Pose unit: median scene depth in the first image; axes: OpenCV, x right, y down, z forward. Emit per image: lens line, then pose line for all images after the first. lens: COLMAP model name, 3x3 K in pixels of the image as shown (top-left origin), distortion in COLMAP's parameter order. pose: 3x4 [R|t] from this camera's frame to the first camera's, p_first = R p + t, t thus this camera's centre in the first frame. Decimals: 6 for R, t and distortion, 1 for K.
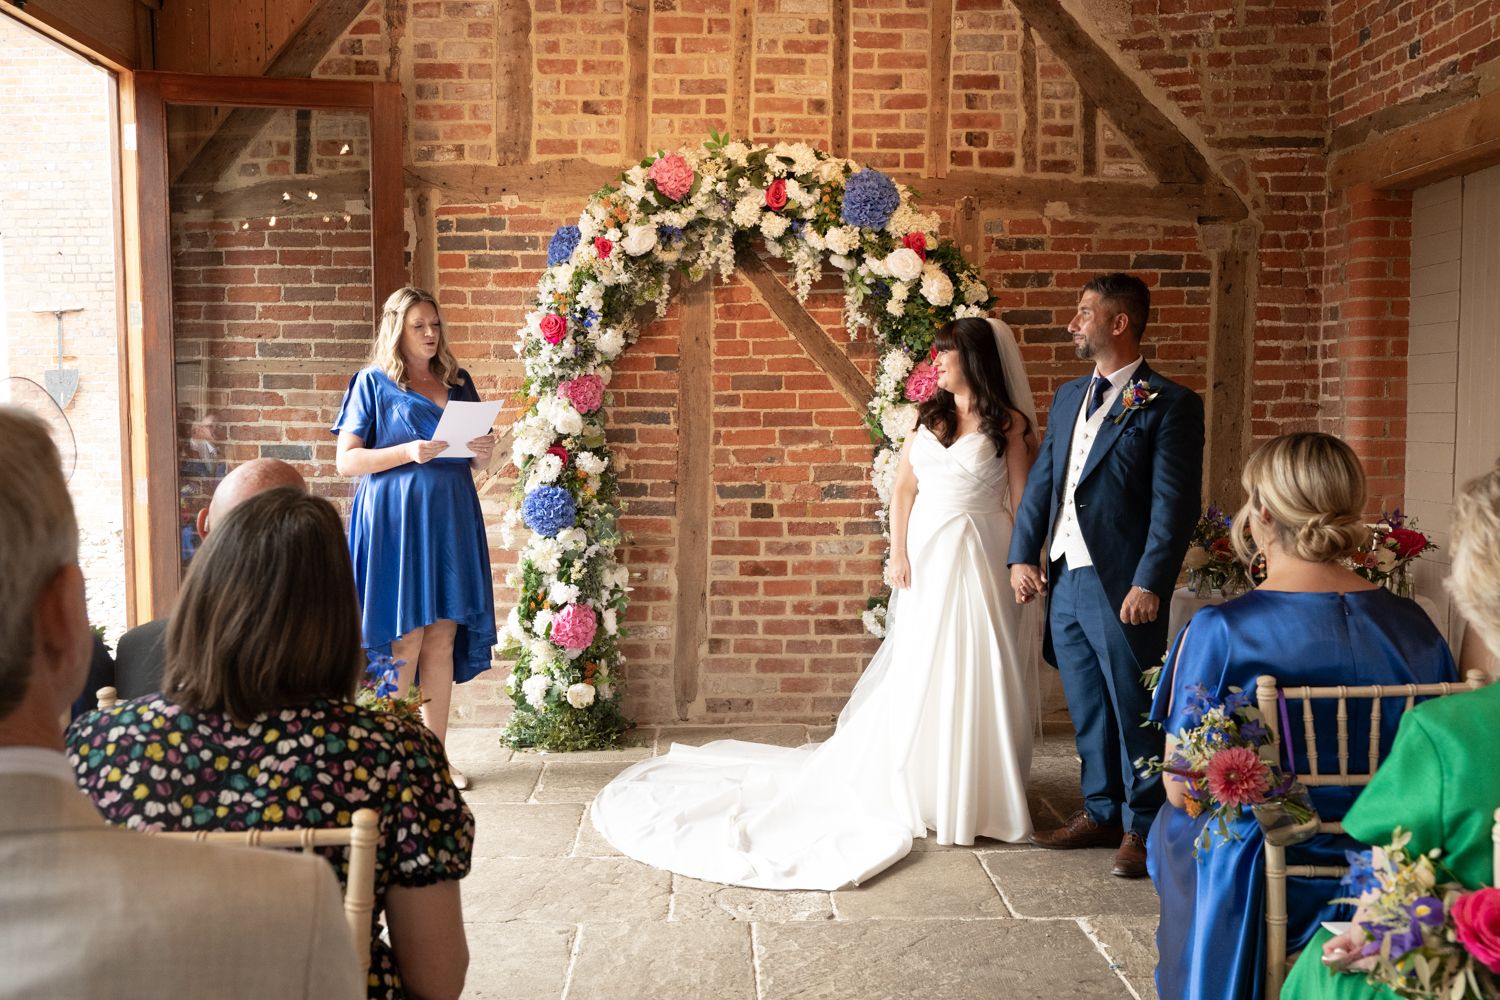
lens RADIAL K [[1500.0, 0, 749.3], [0, 1500.0, 504.4], [0, 0, 1]] dist [0.016366, 0.000000]
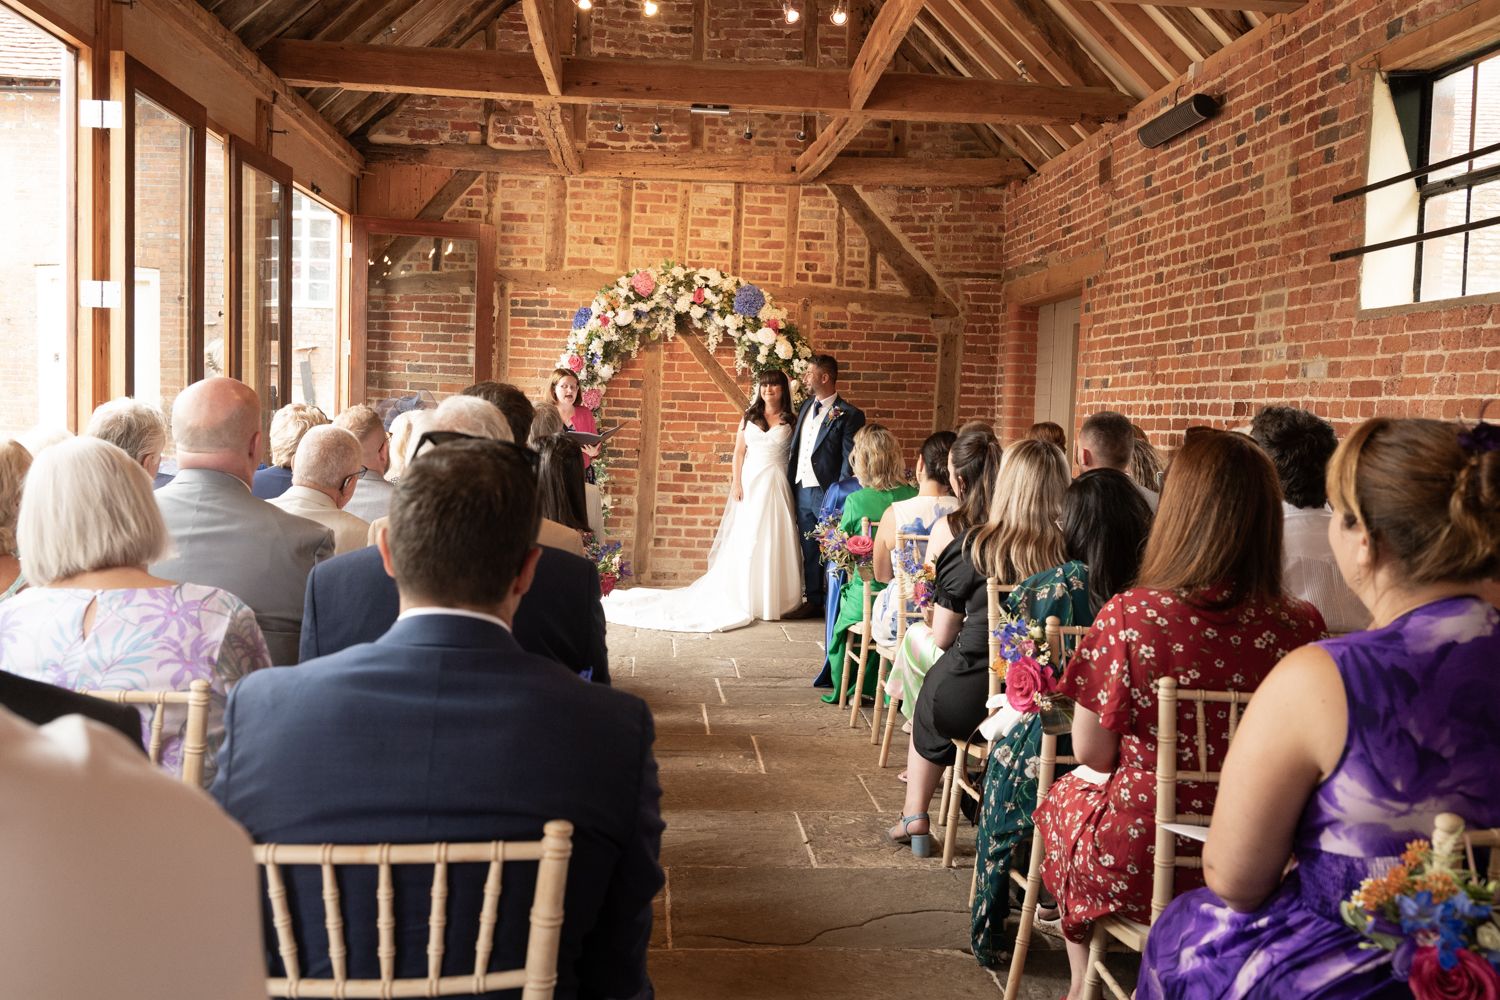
lens RADIAL K [[1424.5, 0, 753.8], [0, 1424.5, 497.4], [0, 0, 1]] dist [0.007312, 0.000000]
pose [[0.998443, 0.033284, 0.044765, 0.014357], [-0.033221, 0.999446, -0.002155, 0.041463], [-0.044812, 0.000665, 0.998995, -0.718517]]
